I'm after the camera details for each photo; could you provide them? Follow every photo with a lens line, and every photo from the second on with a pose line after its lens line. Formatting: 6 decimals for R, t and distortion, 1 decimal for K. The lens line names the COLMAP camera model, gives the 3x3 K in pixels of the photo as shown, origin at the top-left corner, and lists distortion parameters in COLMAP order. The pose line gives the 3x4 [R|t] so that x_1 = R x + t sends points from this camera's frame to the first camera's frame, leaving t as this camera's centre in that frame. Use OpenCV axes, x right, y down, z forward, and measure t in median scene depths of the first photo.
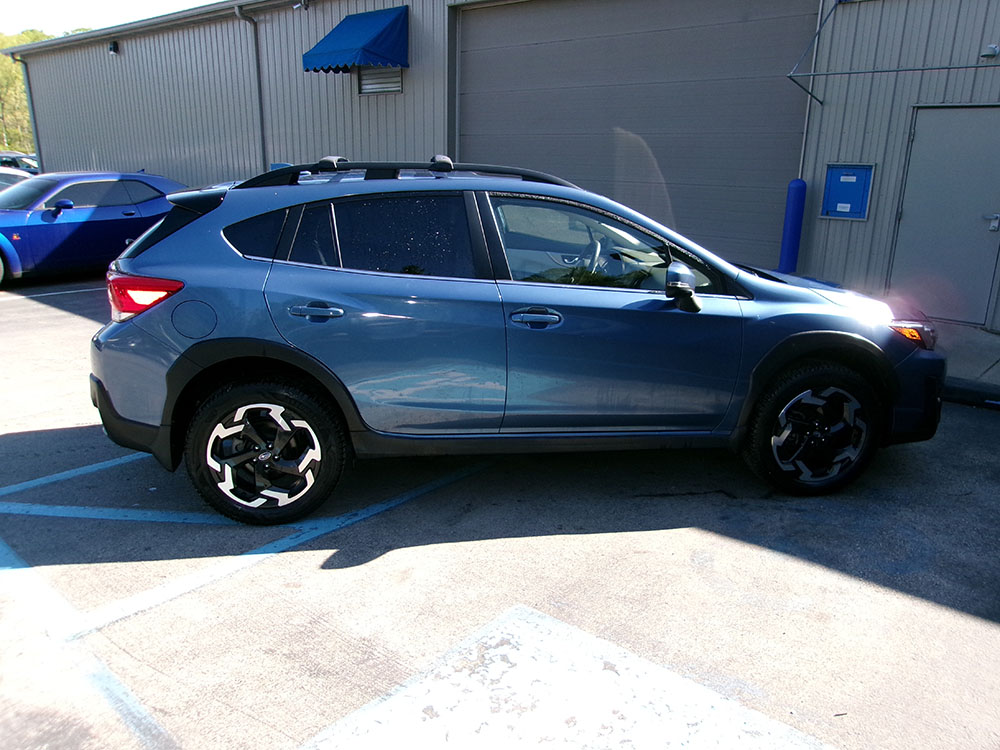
lens RADIAL K [[772.0, 0, 492.3], [0, 772.0, 372.0], [0, 0, 1]] dist [-0.014366, 0.033883]
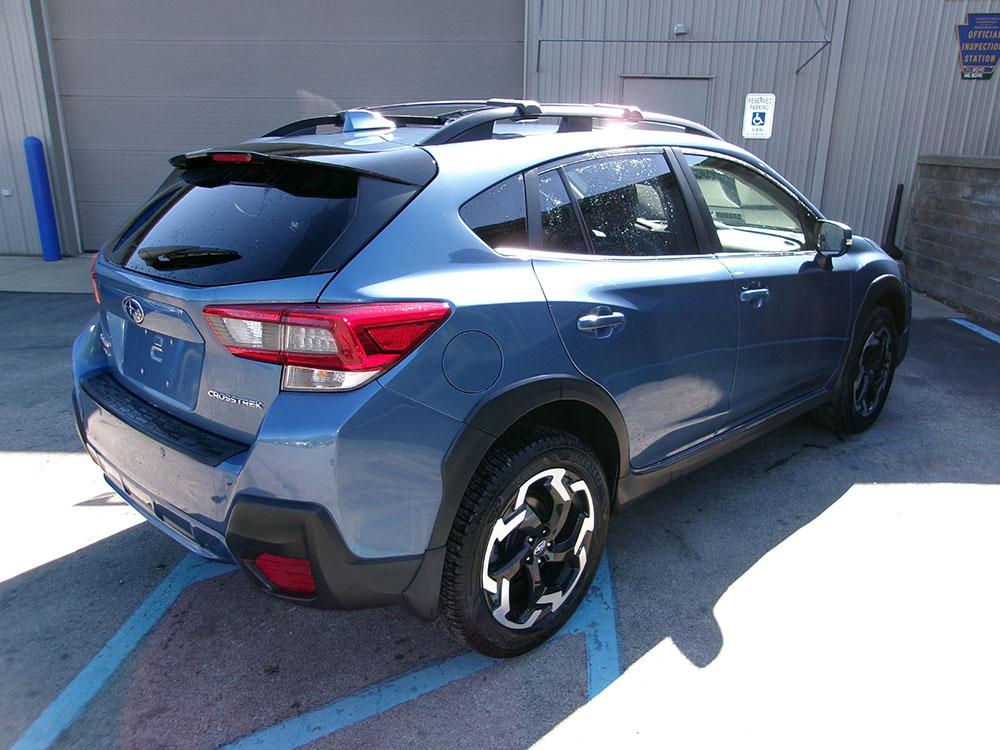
lens RADIAL K [[772.0, 0, 500.6], [0, 772.0, 376.0], [0, 0, 1]] dist [-0.014366, 0.033883]
pose [[0.803572, -0.183208, 0.566311, -0.668451], [0.164606, 0.982745, 0.084361, -0.097918], [-0.571995, 0.025428, 0.819863, 0.466362]]
